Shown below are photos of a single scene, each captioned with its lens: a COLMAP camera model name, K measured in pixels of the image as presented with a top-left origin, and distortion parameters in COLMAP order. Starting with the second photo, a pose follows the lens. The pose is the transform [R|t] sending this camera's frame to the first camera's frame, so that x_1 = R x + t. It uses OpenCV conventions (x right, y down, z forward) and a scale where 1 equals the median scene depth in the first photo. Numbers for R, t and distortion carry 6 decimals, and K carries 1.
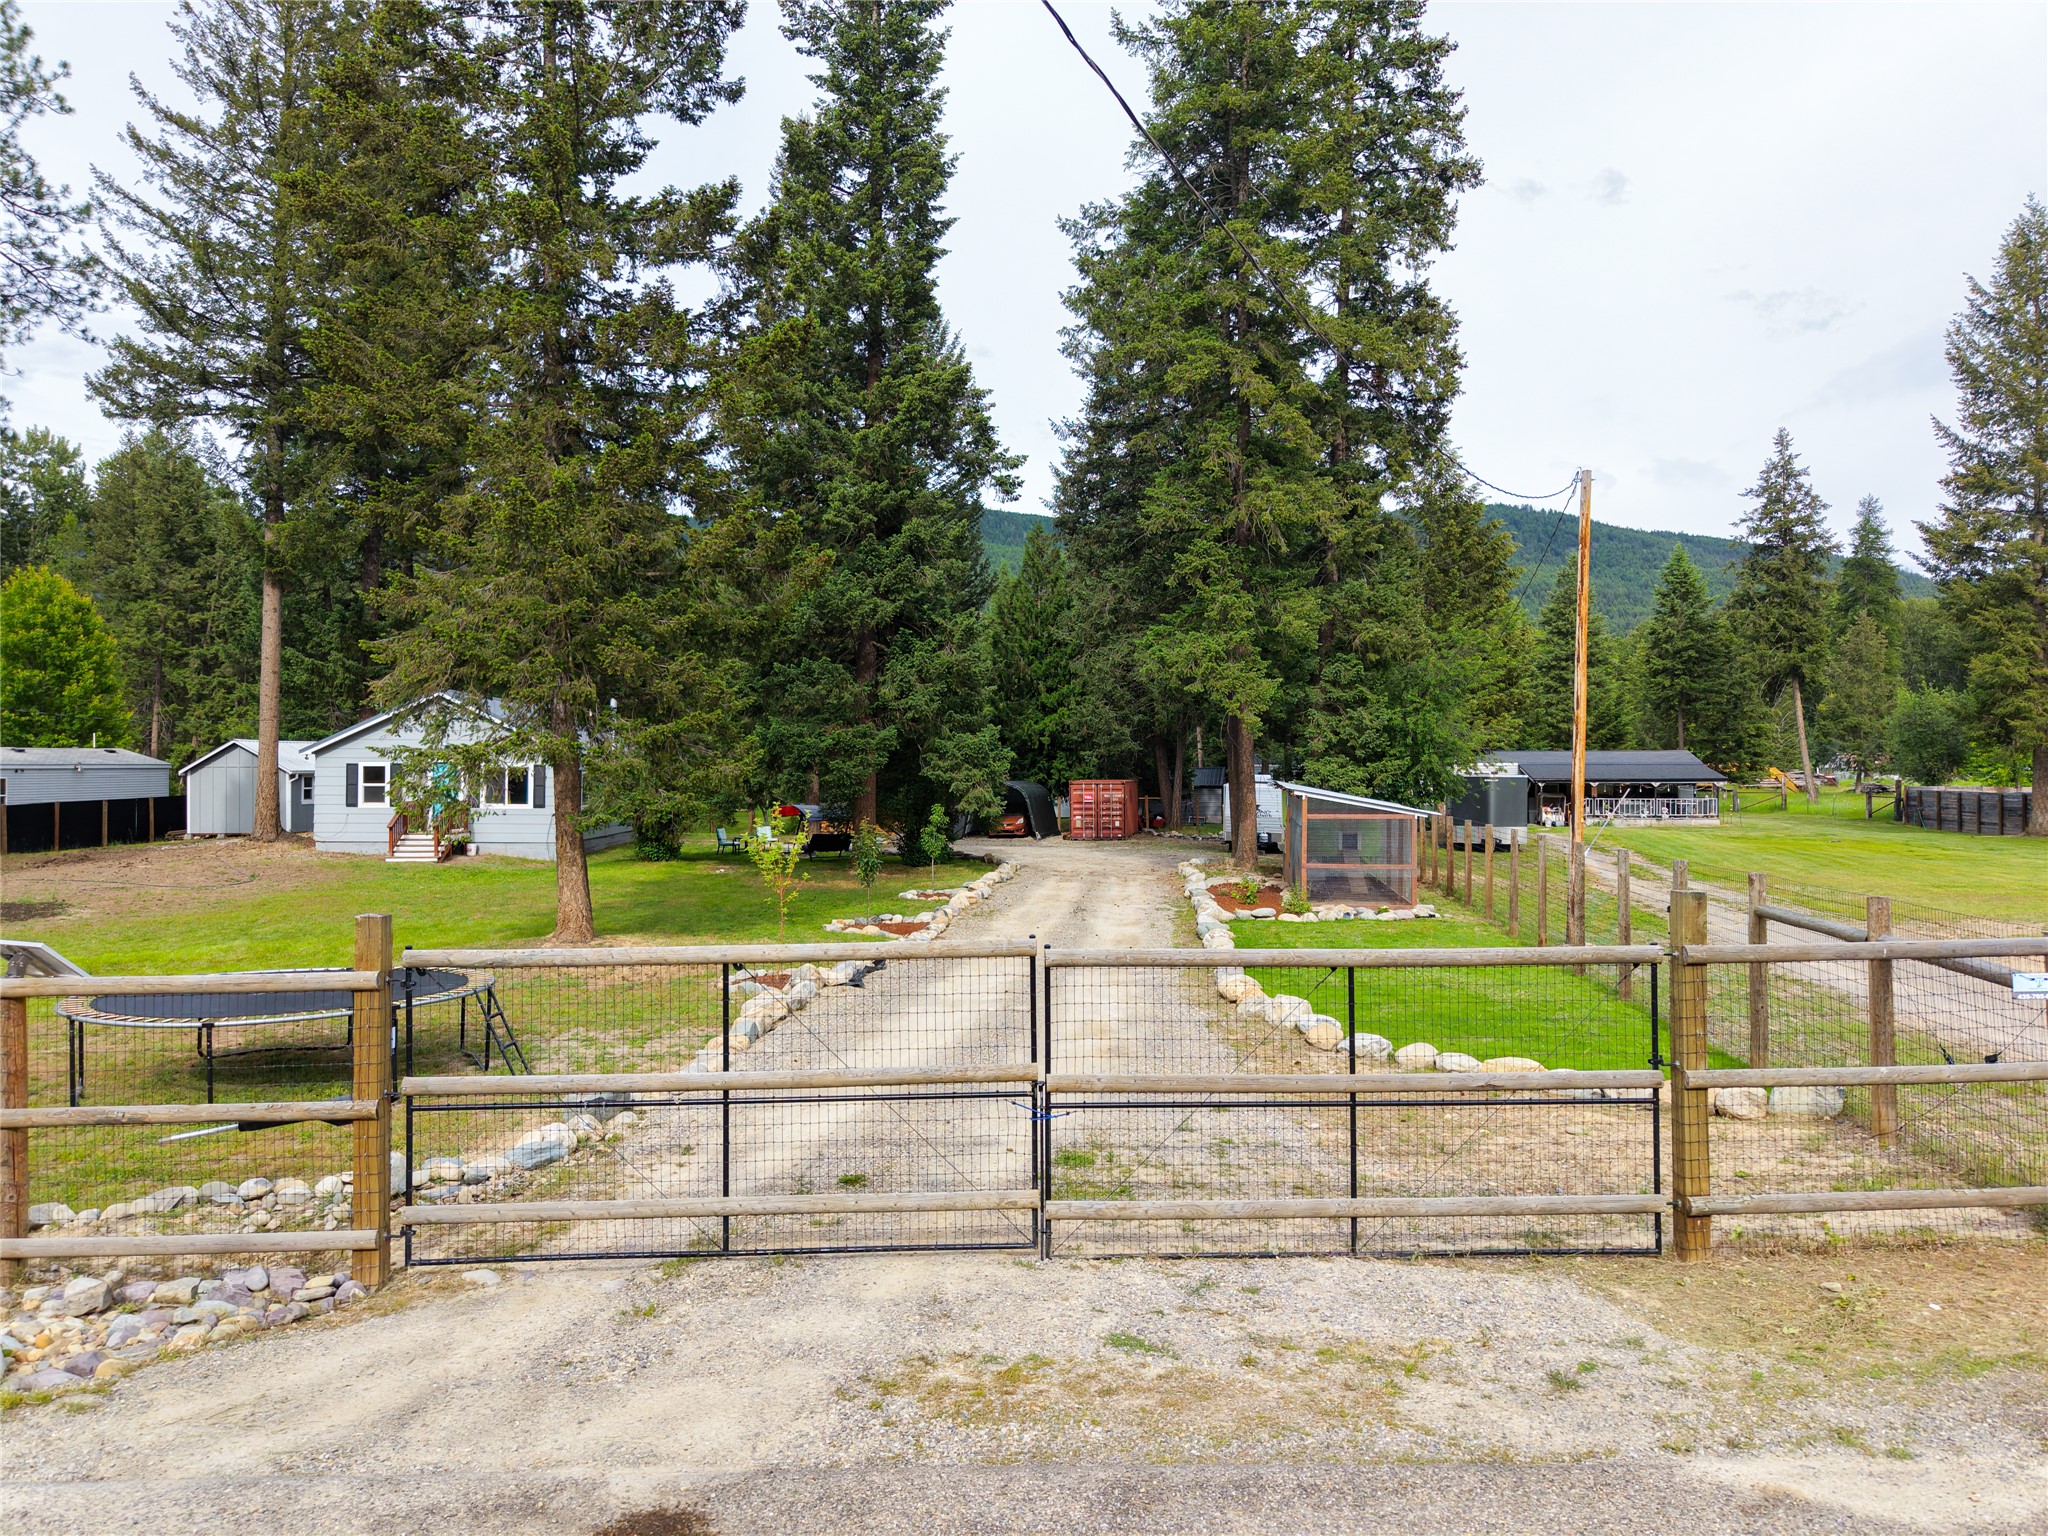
lens RADIAL K [[1370.6, 0, 1027.4], [0, 1370.6, 757.9], [0, 0, 1]] dist [0.021248, -0.023286]
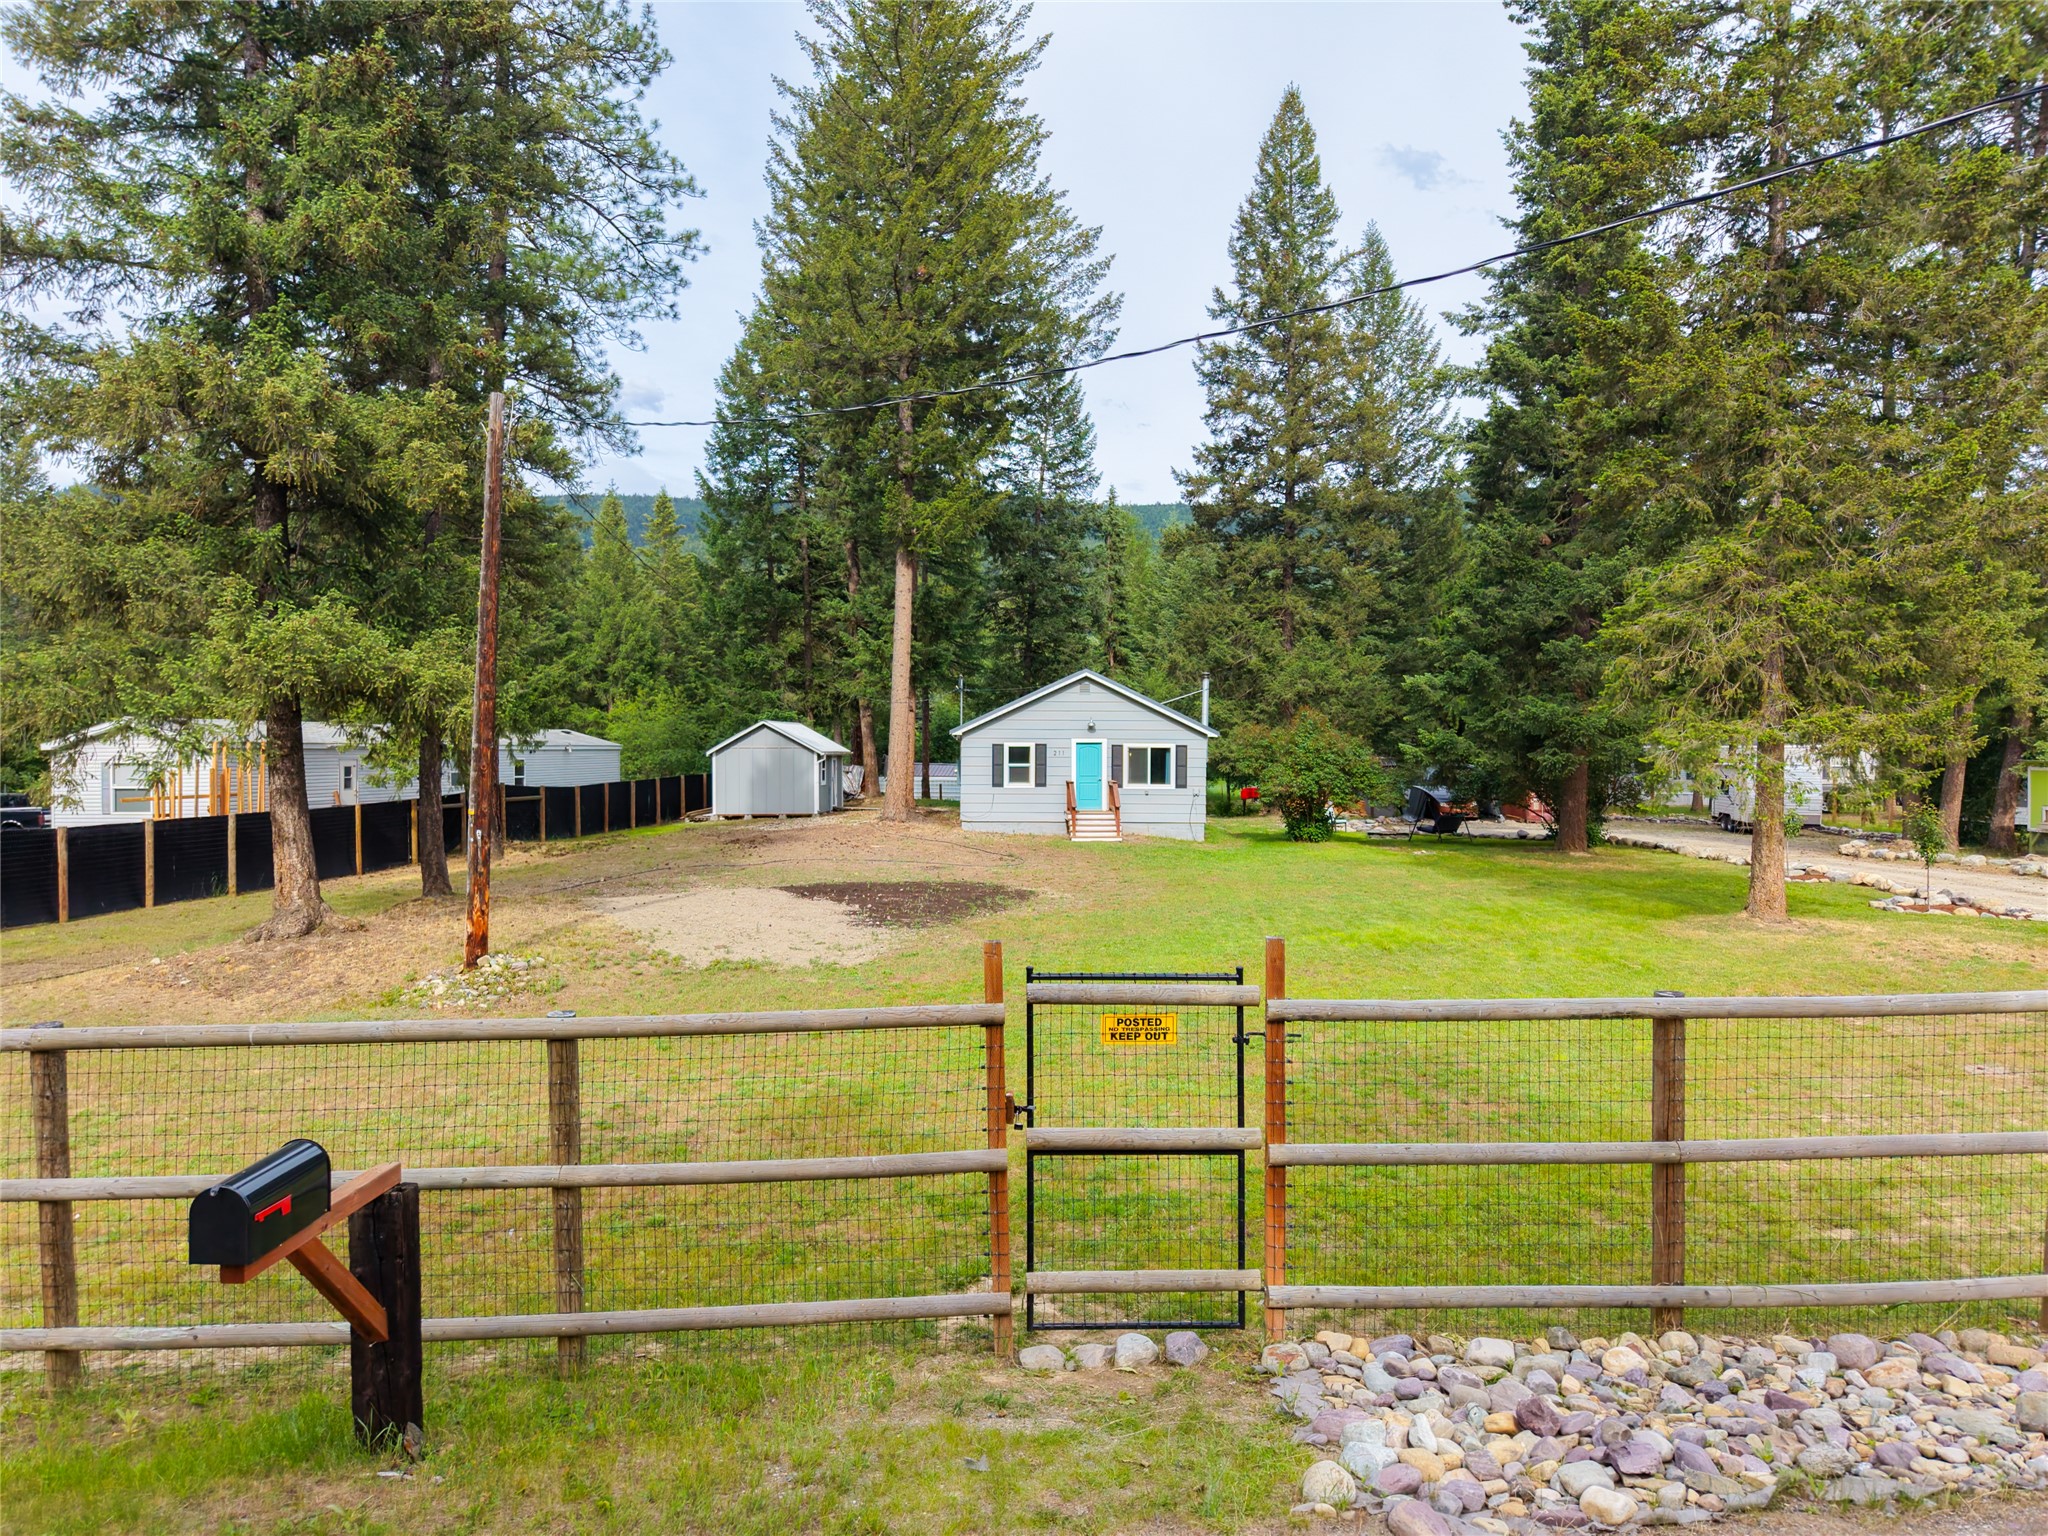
lens RADIAL K [[1370.6, 0, 1026.0], [0, 1370.6, 765.3], [0, 0, 1]] dist [0.021248, -0.023286]
pose [[0.999997, -0.001098, 0.002272, -0.381303], [0.001059, 0.999854, 0.017034, 0.002325], [-0.002291, -0.017031, 0.999852, 0.005170]]
